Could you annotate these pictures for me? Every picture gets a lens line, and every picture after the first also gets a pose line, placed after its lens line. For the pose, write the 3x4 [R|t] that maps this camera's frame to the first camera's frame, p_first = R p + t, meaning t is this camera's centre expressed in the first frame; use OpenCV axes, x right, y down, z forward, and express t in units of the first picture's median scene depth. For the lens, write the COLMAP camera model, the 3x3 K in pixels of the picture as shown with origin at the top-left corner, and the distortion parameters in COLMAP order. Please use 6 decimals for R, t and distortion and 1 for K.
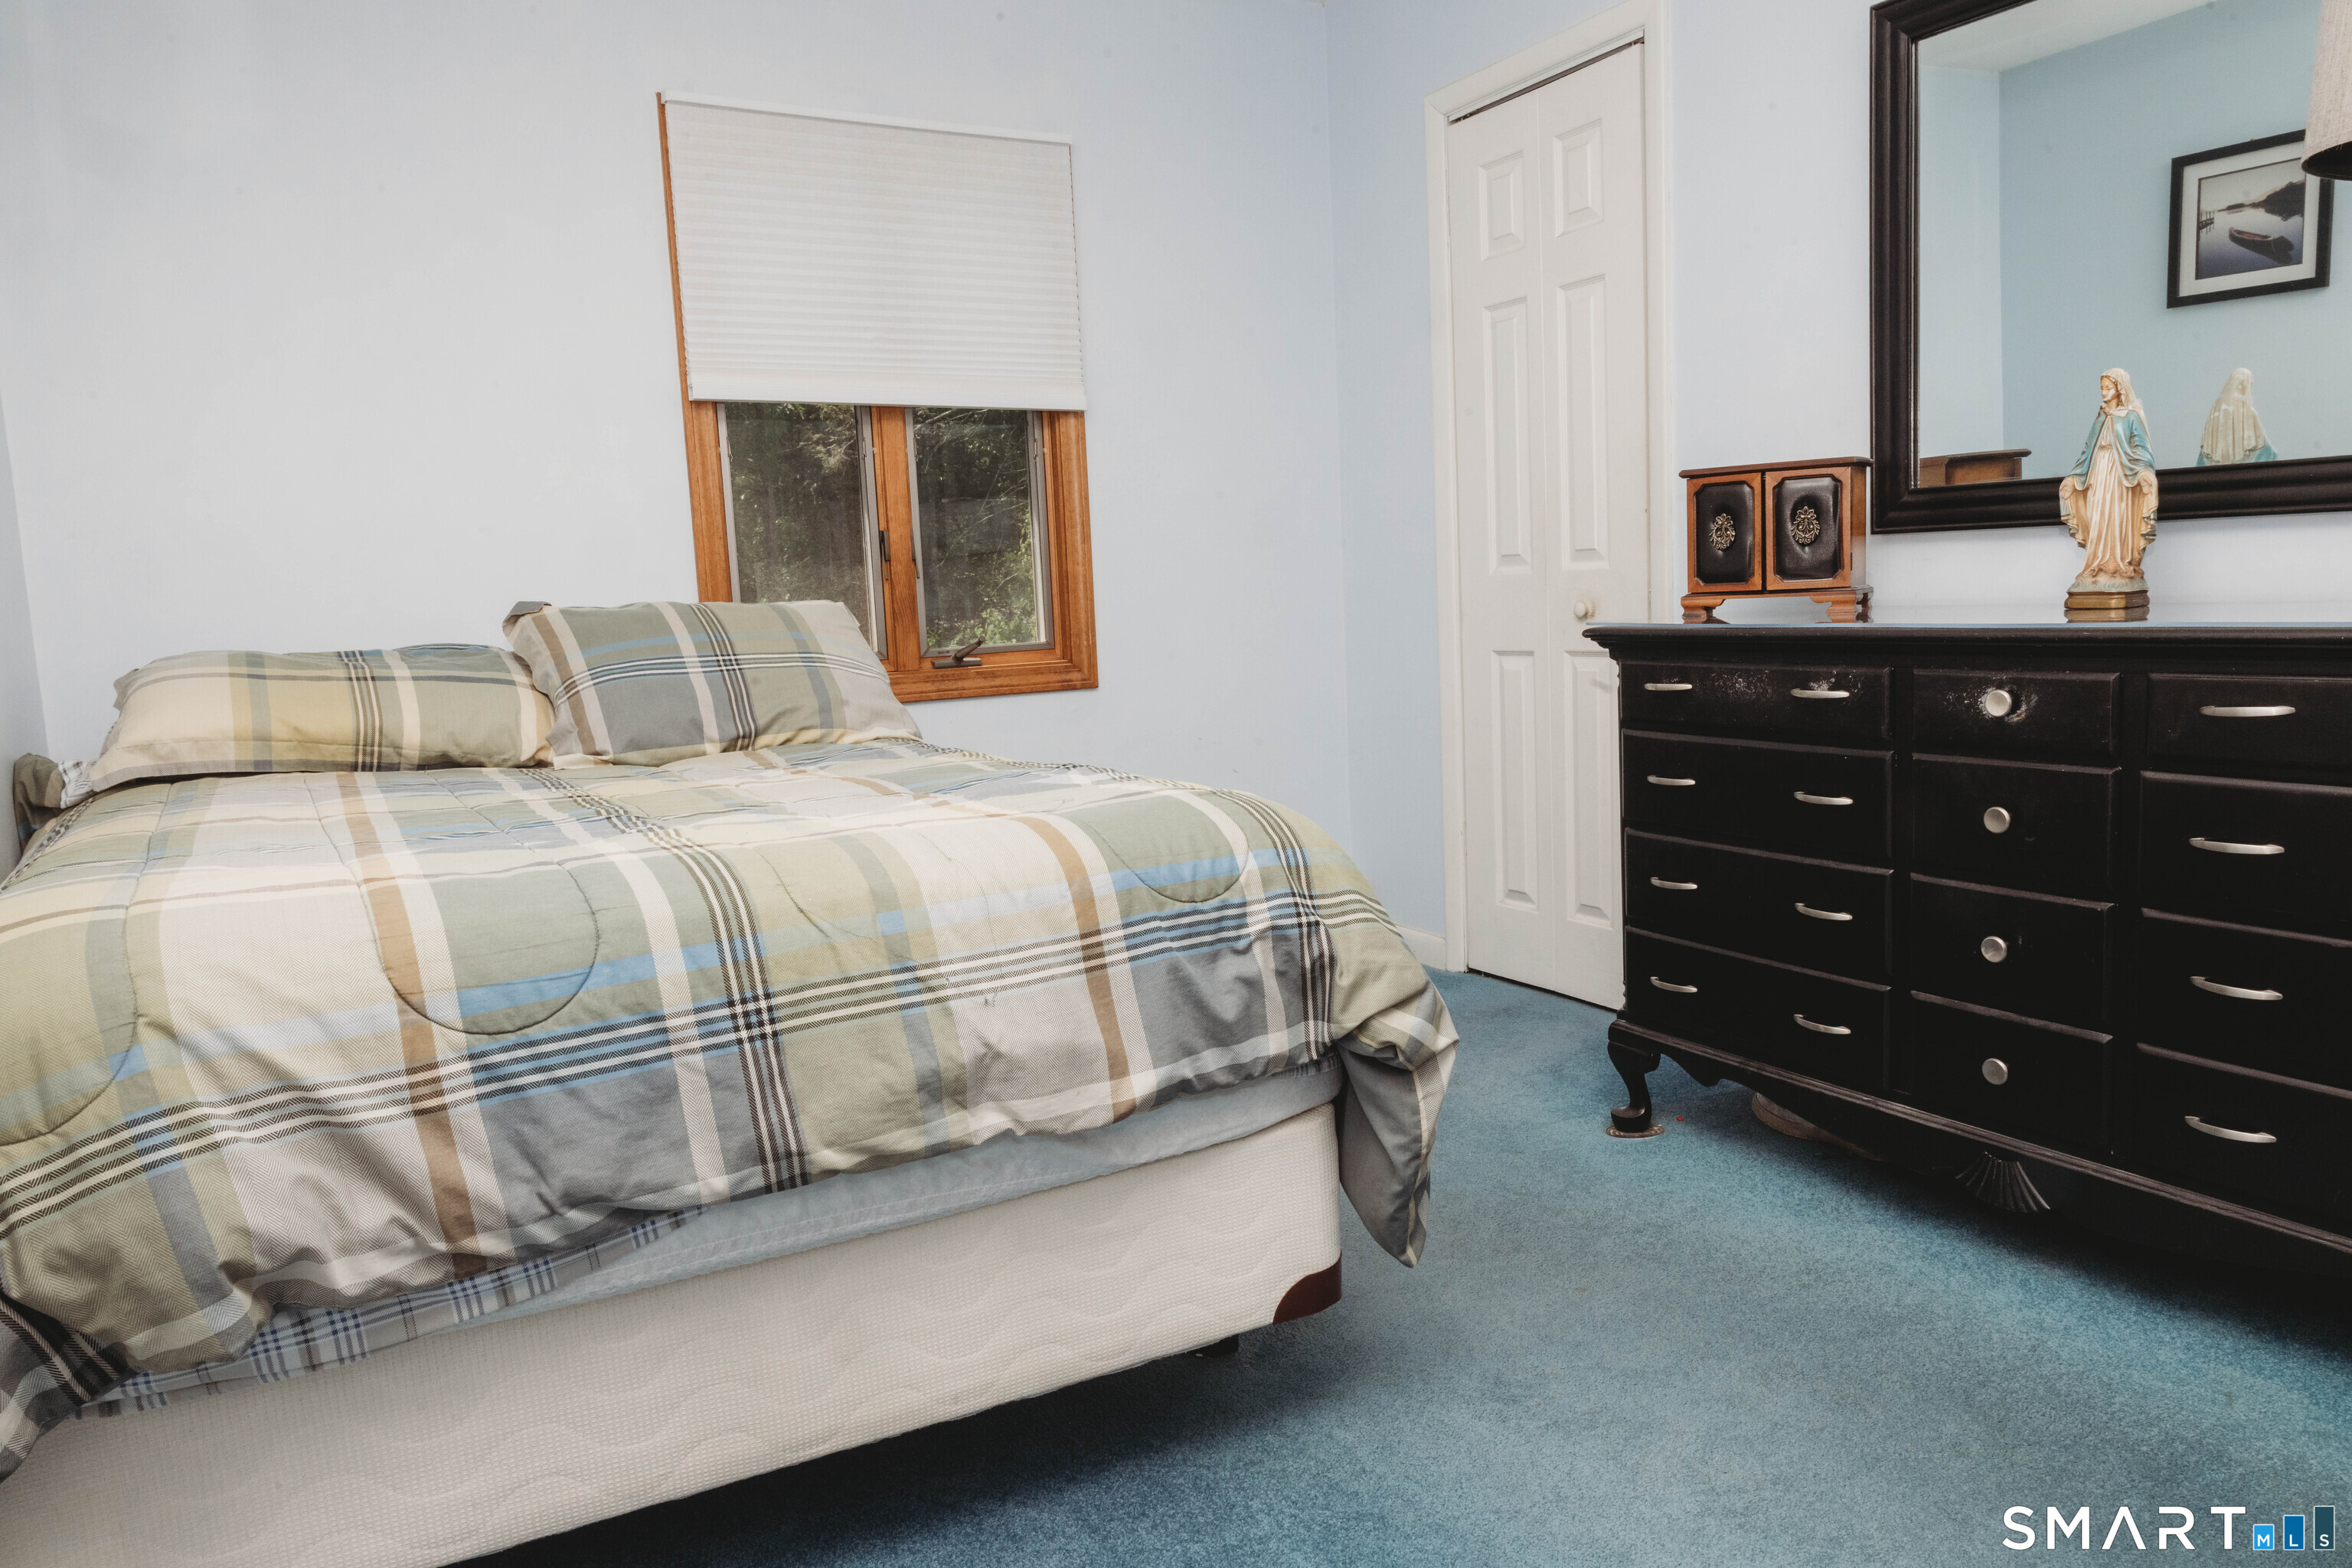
lens RADIAL K [[1576.3, 0, 1180.6], [0, 1576.3, 778.1], [0, 0, 1]] dist [-0.003675, -0.001663]
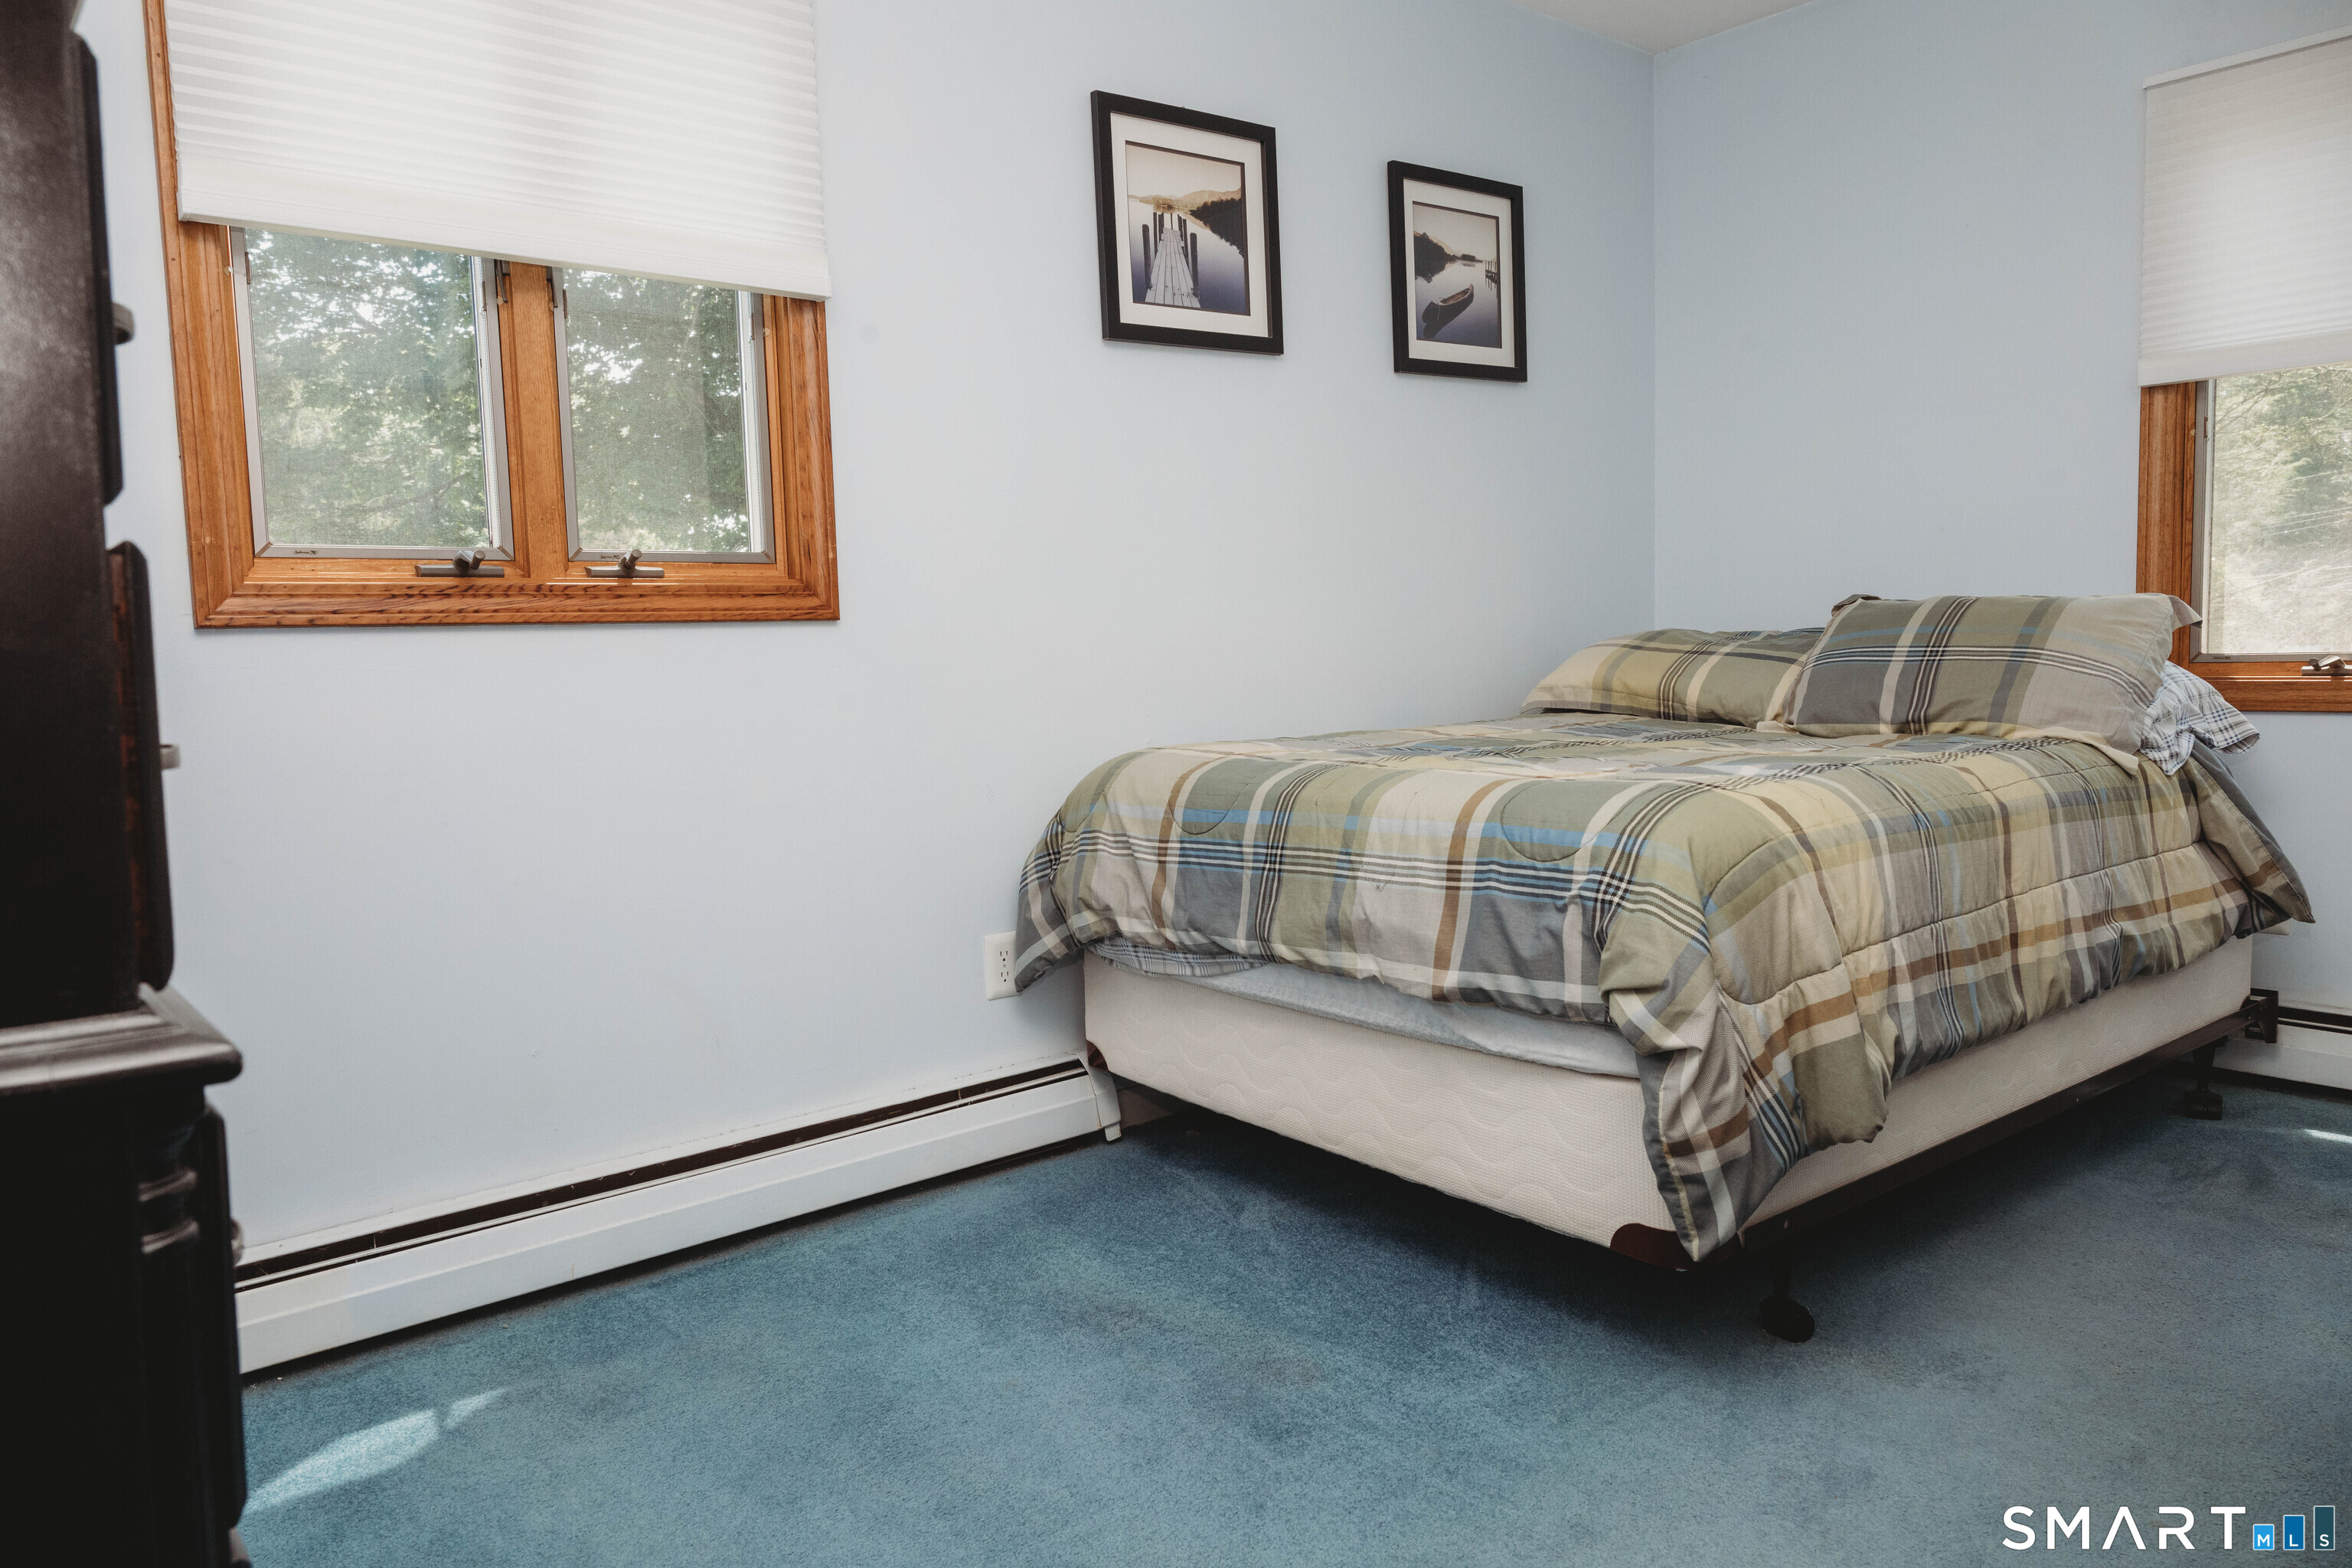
lens RADIAL K [[1610.1, 0, 1176.0], [0, 1610.1, 784.0], [0, 0, 1]] dist [0.005226, -0.004825]
pose [[0.160350, 0.125137, -0.979096, 1.200954], [-0.095935, 0.989211, 0.110718, -0.093949], [0.982387, 0.076175, 0.170624, 0.503186]]
